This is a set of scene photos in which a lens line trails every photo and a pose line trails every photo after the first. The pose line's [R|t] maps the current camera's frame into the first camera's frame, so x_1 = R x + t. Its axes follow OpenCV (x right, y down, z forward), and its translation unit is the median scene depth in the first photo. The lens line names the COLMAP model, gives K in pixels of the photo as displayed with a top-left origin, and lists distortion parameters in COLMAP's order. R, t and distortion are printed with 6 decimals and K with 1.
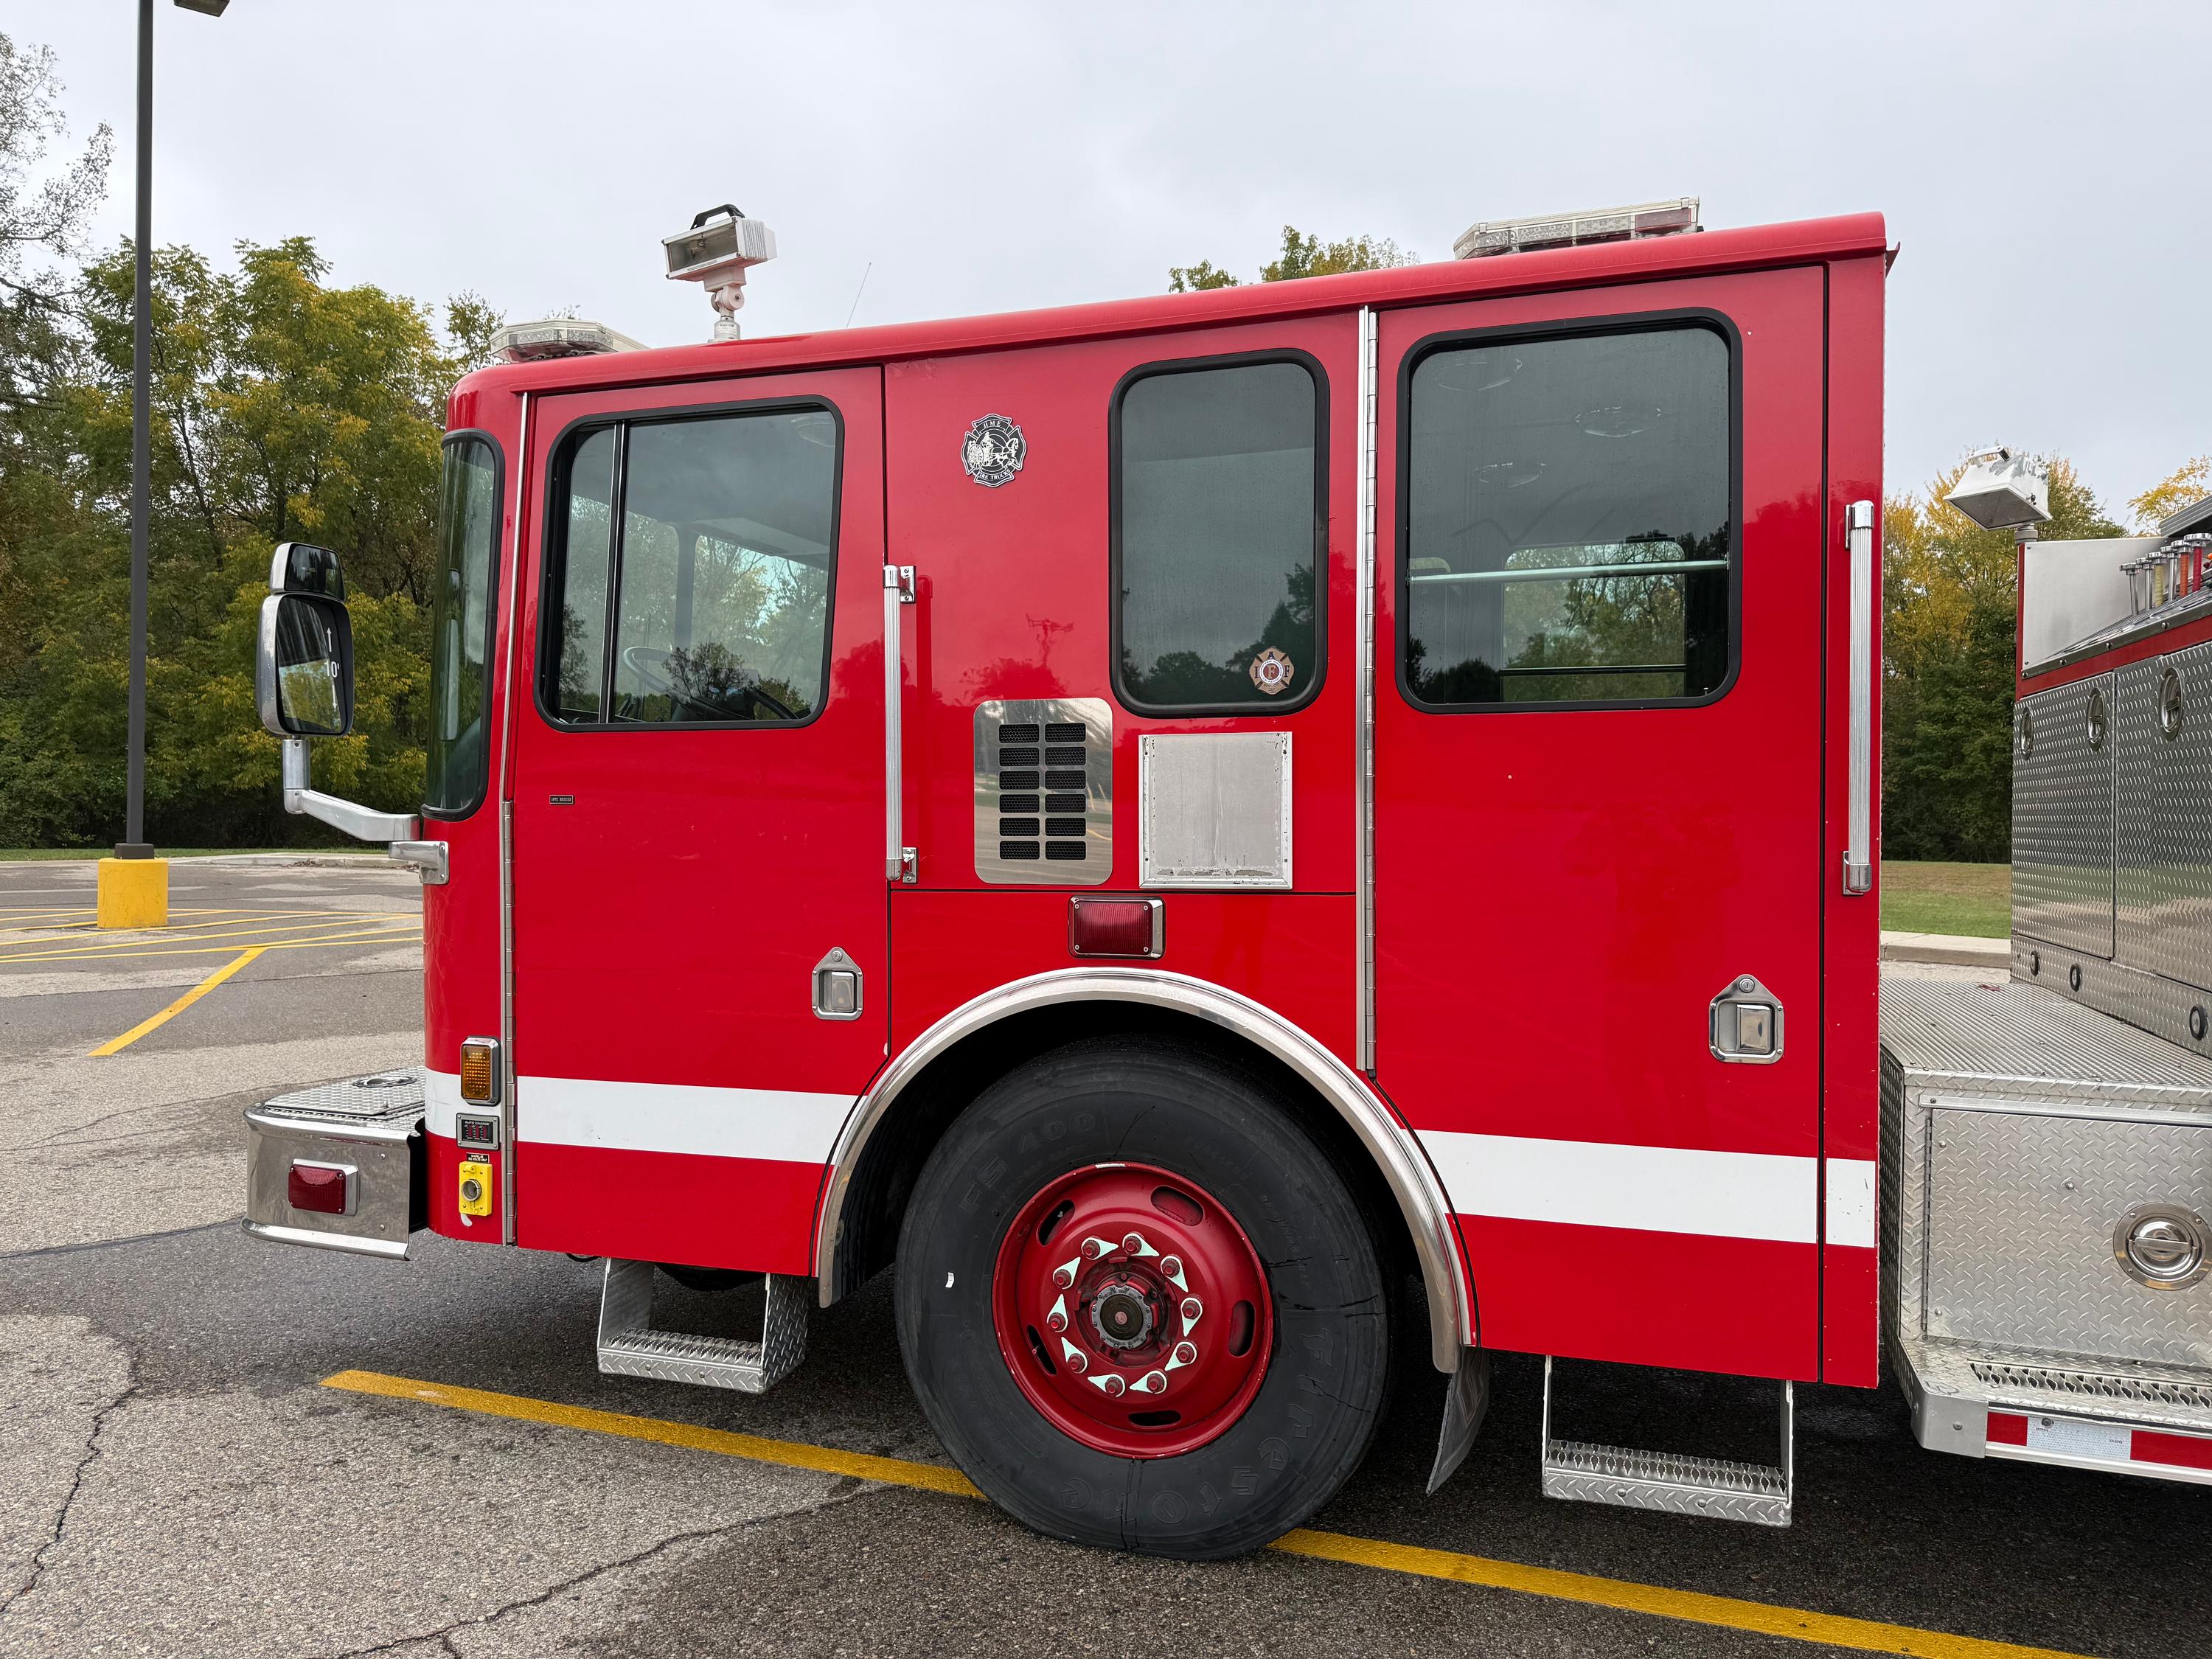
lens RADIAL K [[1549.1, 0, 1110.5], [0, 1549.1, 841.9], [0, 0, 1]] dist [0.064015, -0.080088]
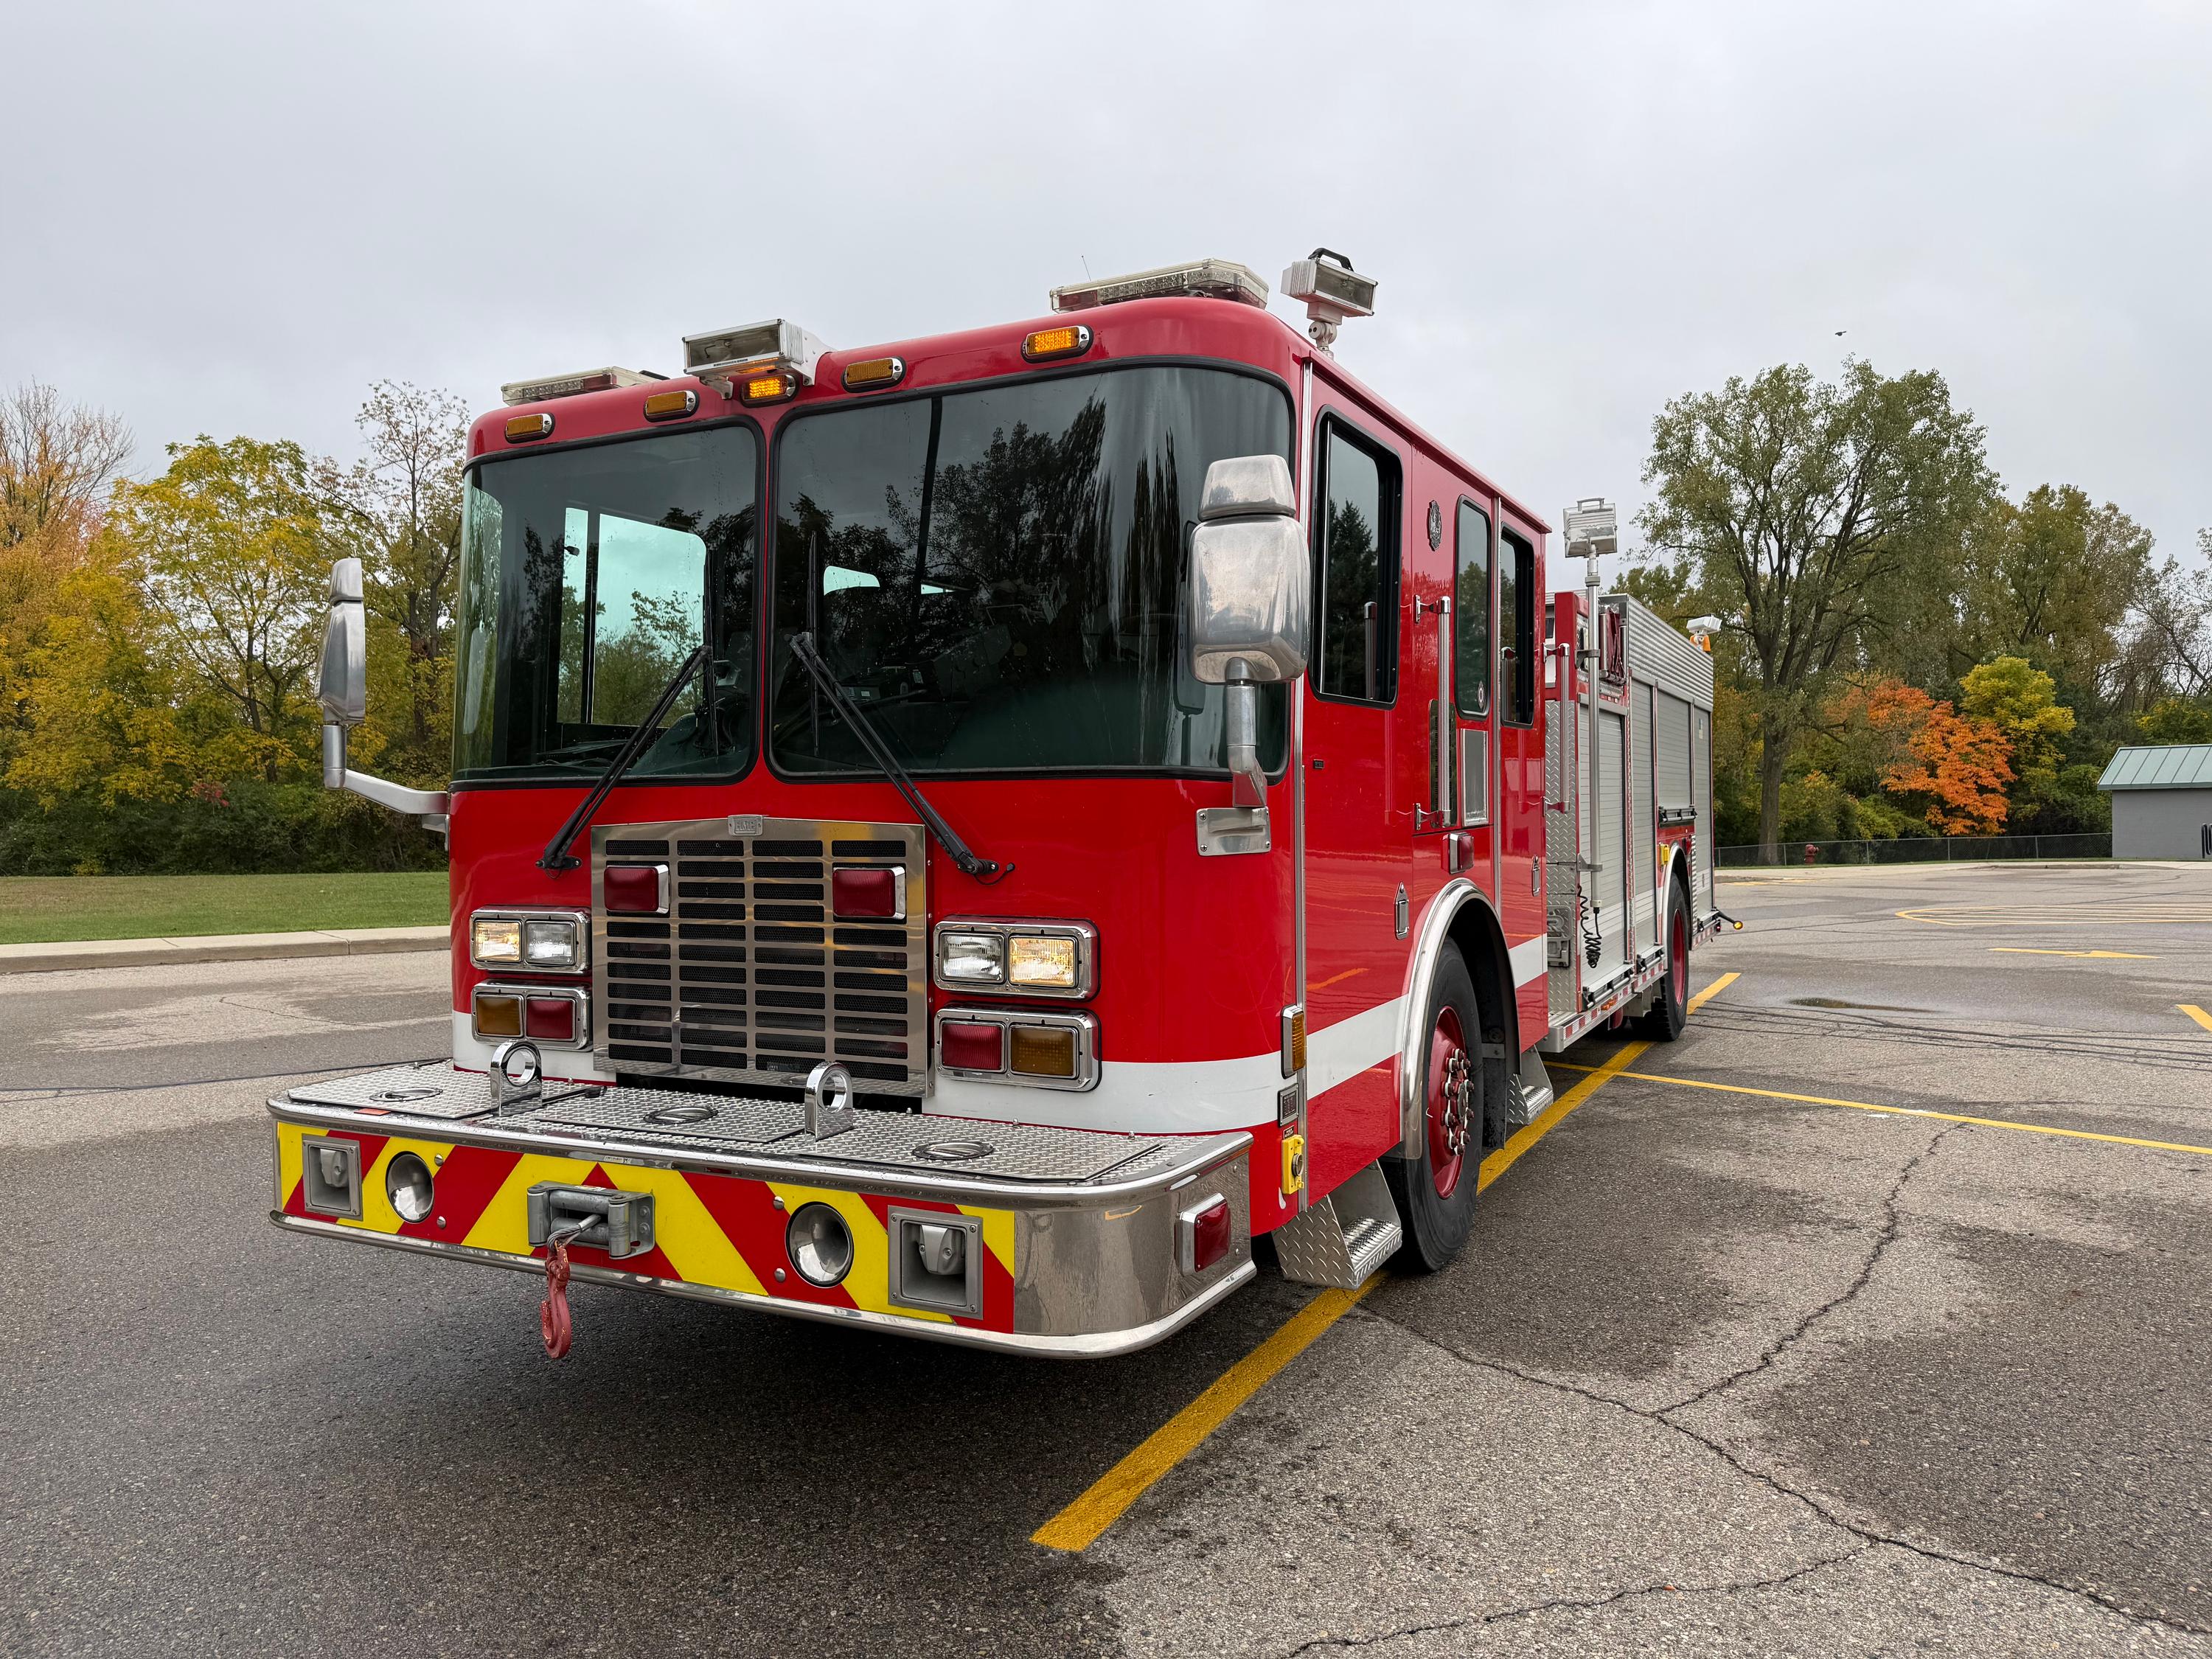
lens RADIAL K [[1549.1, 0, 1100.9], [0, 1549.1, 822.2], [0, 0, 1]] dist [0.064015, -0.080088]
pose [[0.148954, -0.017631, 0.988687, -1.525793], [0.036320, 0.999264, 0.012347, -0.006766], [-0.988177, 0.034070, 0.149485, 1.080146]]
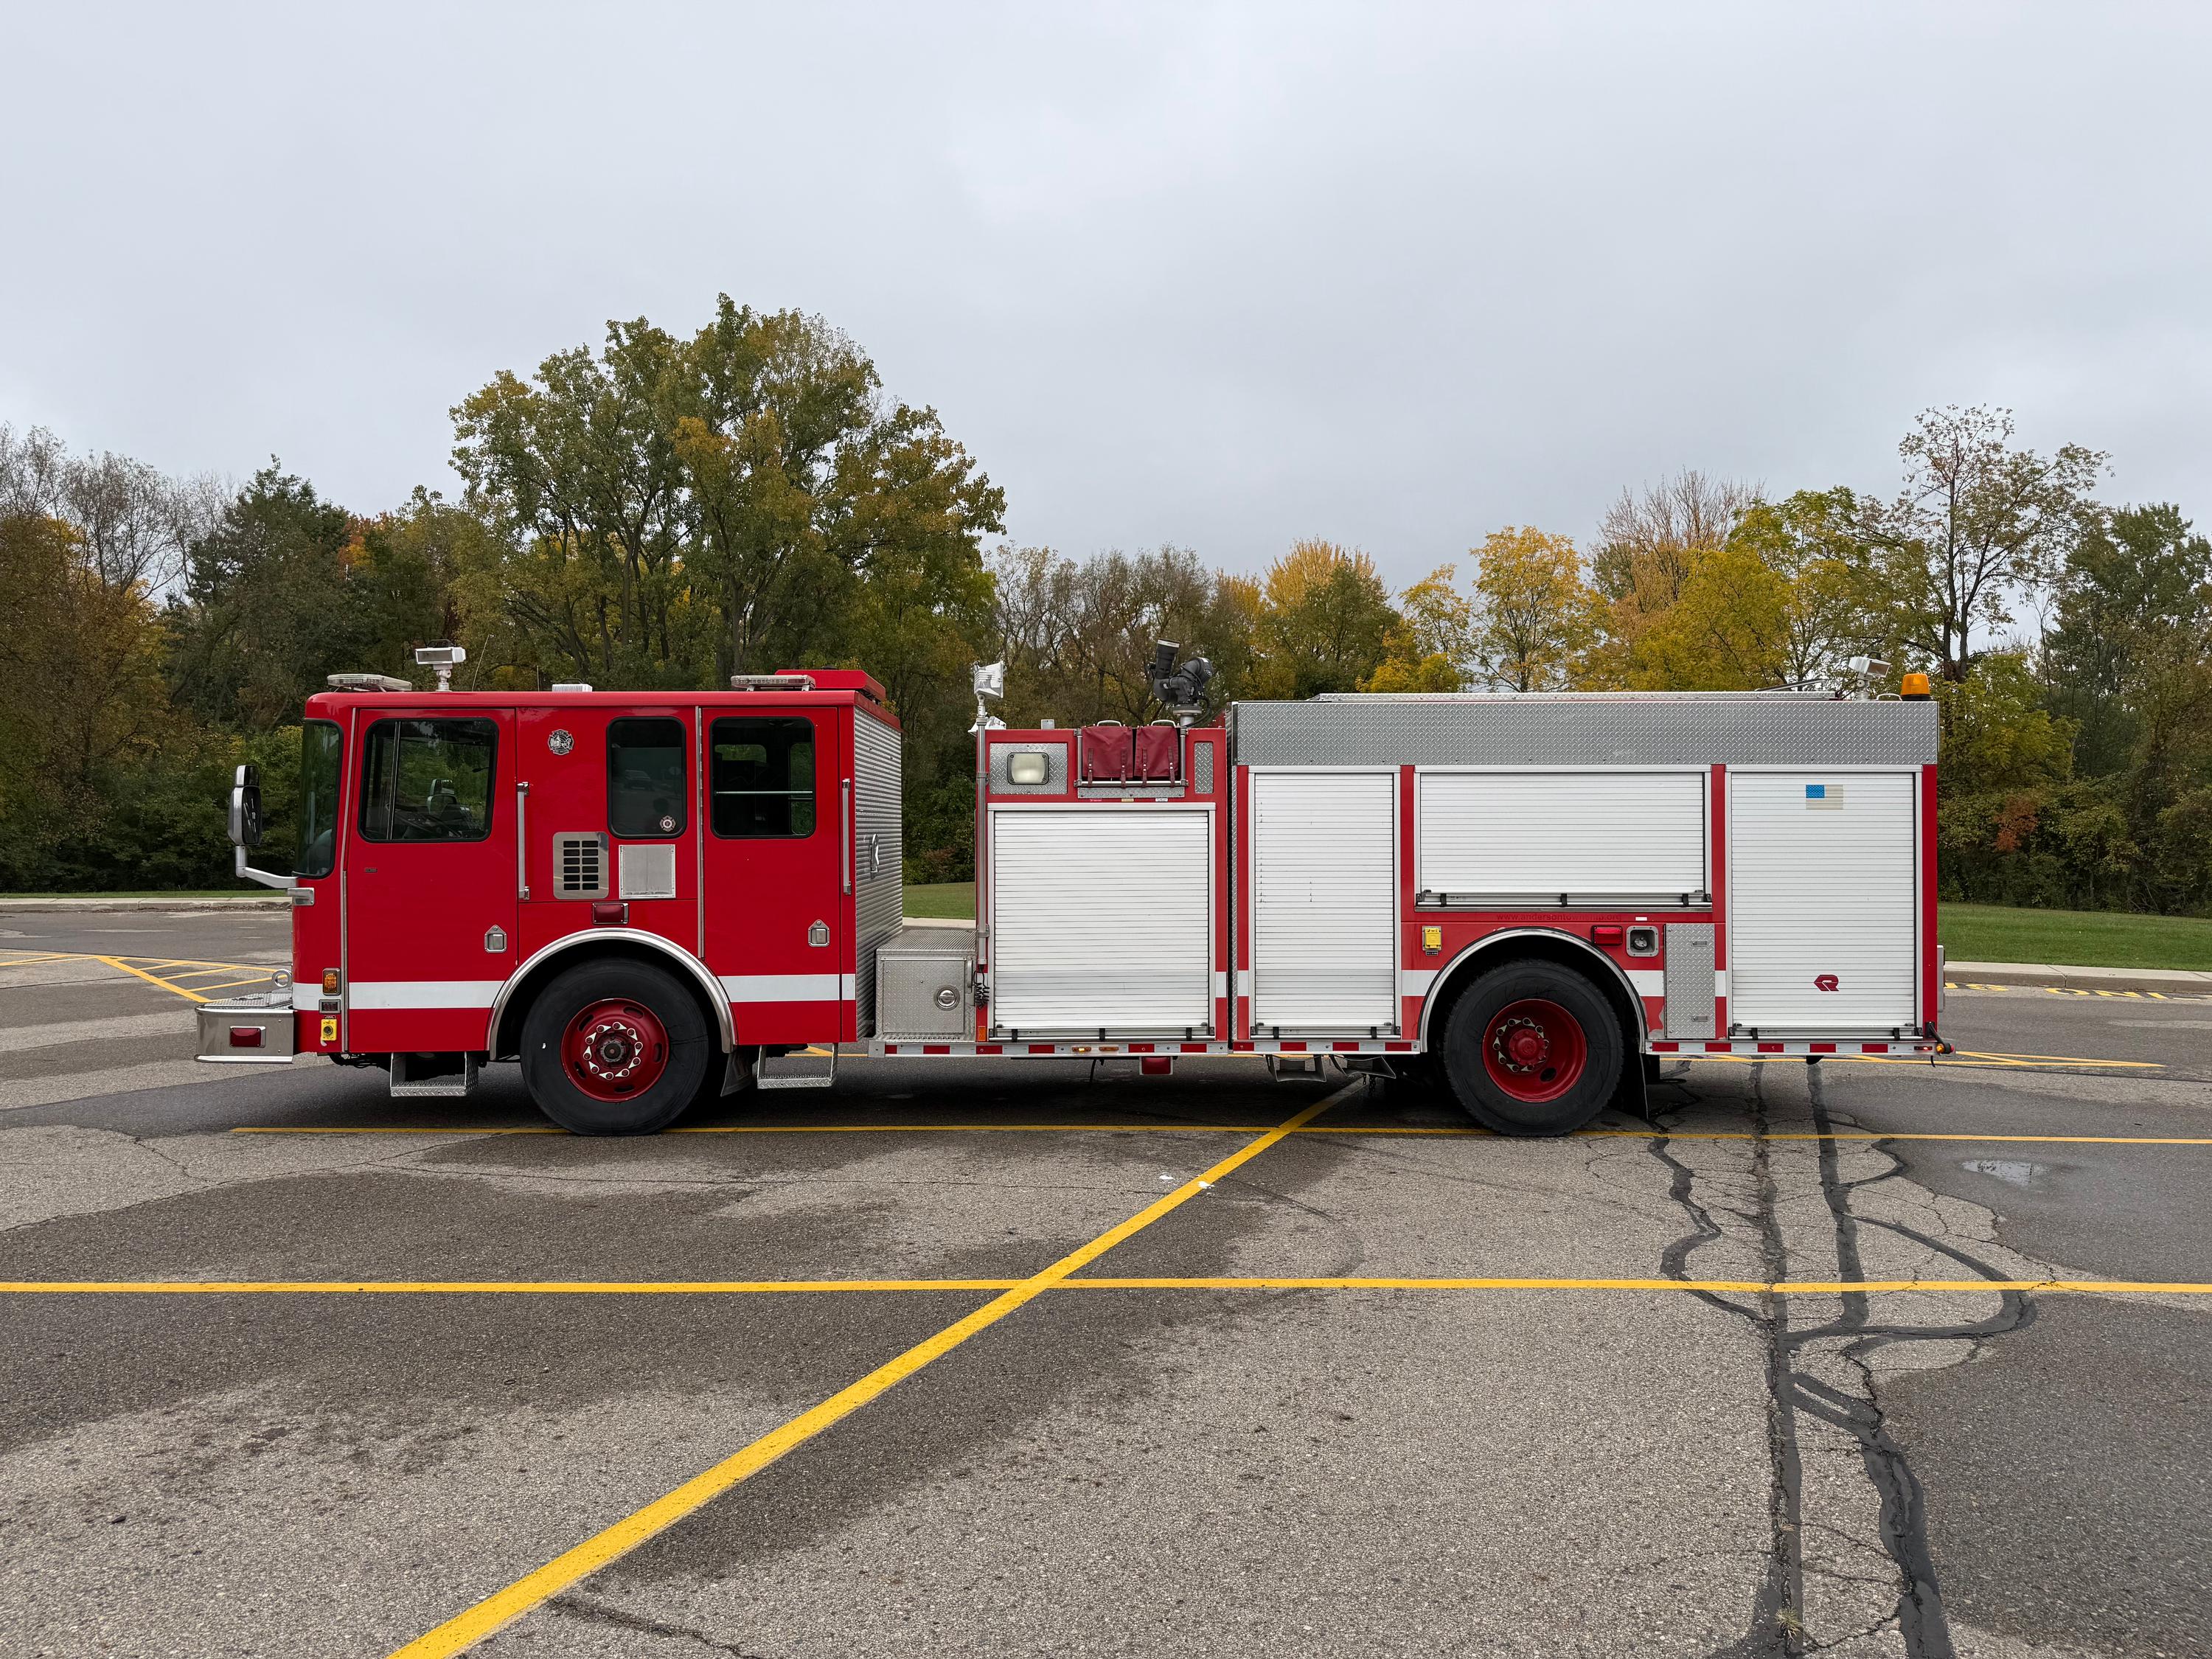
lens RADIAL K [[1549.1, 0, 1108.2], [0, 1549.1, 839.4], [0, 0, 1]] dist [0.064015, -0.080088]
pose [[0.940610, -0.008677, 0.339379, -0.100453], [0.014792, 0.999771, -0.015437, -0.021233], [-0.339167, 0.019541, 0.940523, -1.910618]]
